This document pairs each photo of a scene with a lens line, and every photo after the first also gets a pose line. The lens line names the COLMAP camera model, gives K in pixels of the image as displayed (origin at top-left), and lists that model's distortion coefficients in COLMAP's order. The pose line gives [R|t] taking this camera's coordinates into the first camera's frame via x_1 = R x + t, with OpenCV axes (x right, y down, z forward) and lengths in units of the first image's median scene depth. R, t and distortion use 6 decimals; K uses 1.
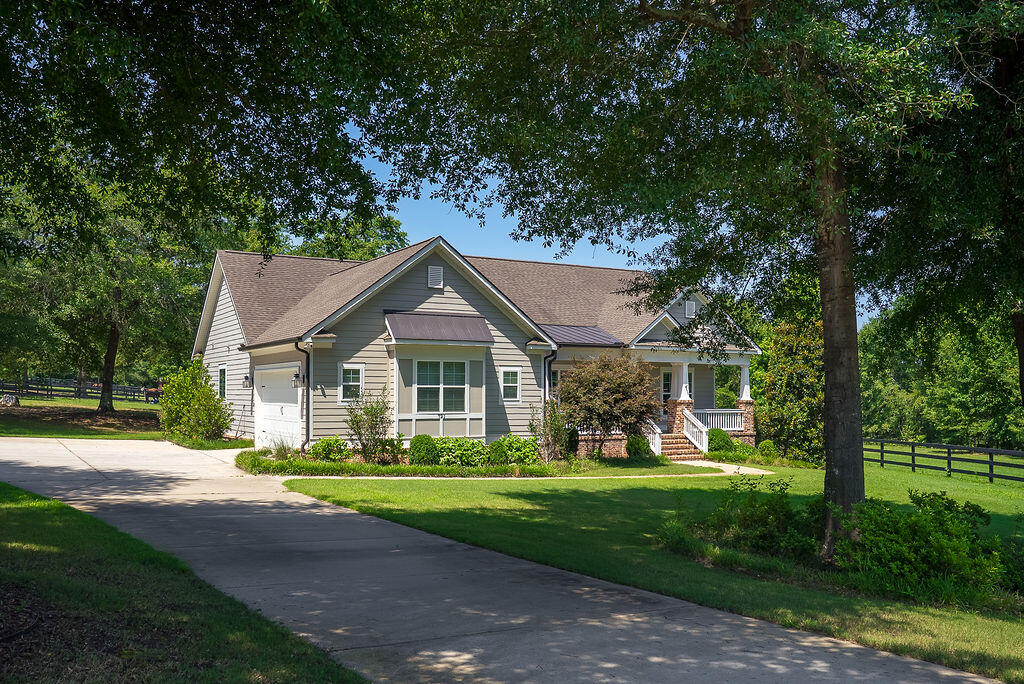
lens RADIAL K [[932.3, 0, 513.0], [0, 932.3, 338.4], [0, 0, 1]] dist [0.005794, 0.000000]
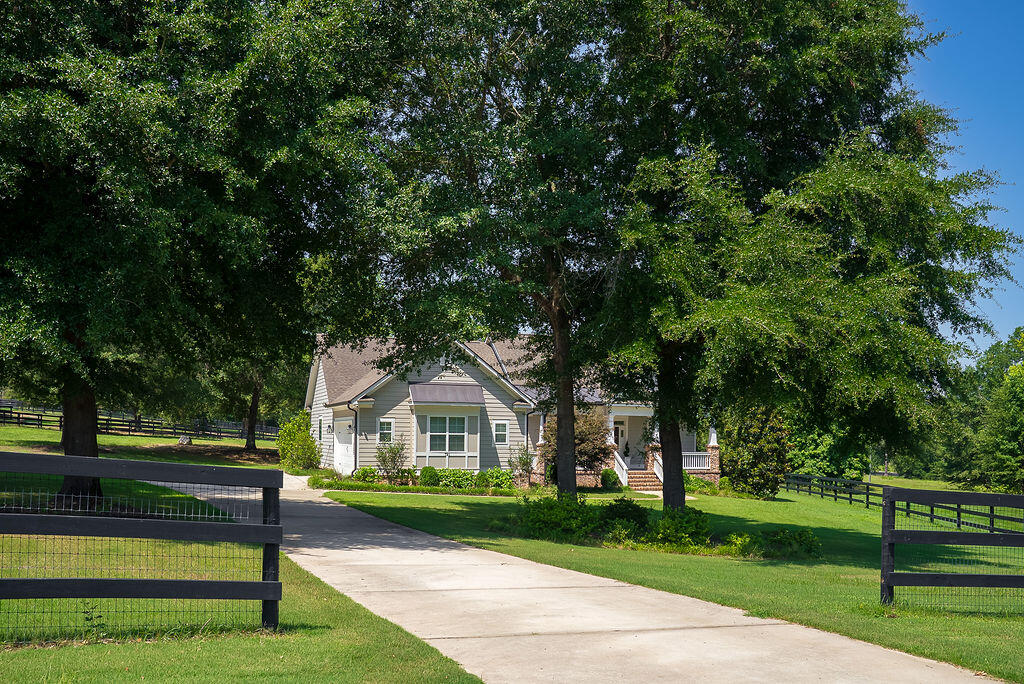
lens RADIAL K [[932.3, 0, 511.1], [0, 932.3, 345.3], [0, 0, 1]] dist [0.005794, 0.000000]
pose [[0.985450, -0.008330, -0.169761, 0.270102], [0.001950, 0.999287, -0.037716, -0.031989], [0.169954, 0.036836, 0.984763, -0.429175]]
